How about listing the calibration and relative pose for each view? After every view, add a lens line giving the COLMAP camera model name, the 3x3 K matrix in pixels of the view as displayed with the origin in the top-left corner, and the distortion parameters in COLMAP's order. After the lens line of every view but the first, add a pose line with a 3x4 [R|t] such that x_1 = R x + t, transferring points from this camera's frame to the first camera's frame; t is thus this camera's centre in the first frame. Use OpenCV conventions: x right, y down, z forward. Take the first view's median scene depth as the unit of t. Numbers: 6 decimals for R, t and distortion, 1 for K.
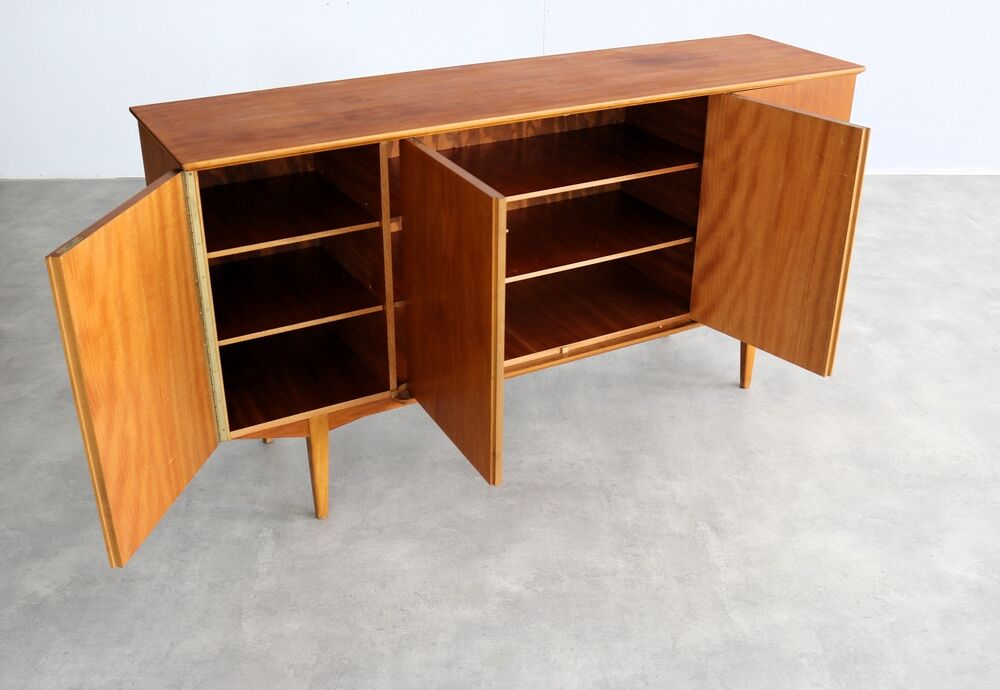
lens RADIAL K [[1090.9, 0, 495.4], [0, 1090.9, 352.7], [0, 0, 1]] dist [-0.094449, 0.000000]
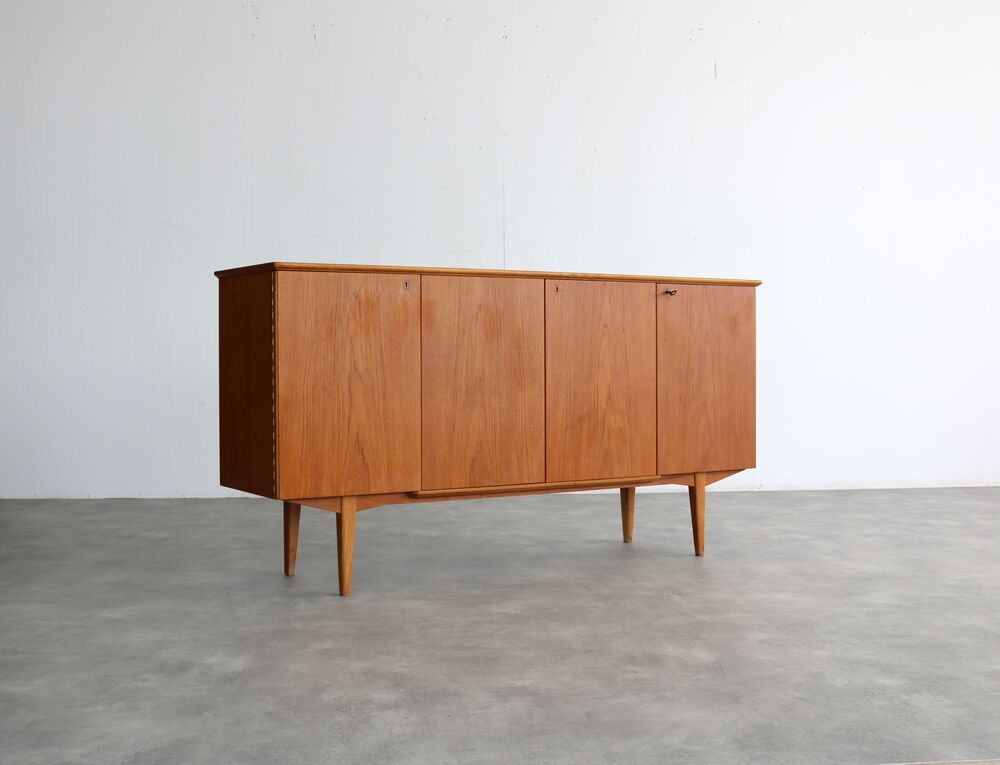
lens RADIAL K [[1299.7, 0, 460.6], [0, 1299.7, 354.5], [0, 0, 1]] dist [-0.109959, 0.000000]
pose [[0.999501, -0.011169, 0.029550, -0.073464], [0.023668, 0.884297, -0.466325, 0.578208], [-0.020923, 0.466792, 0.884120, -0.364569]]
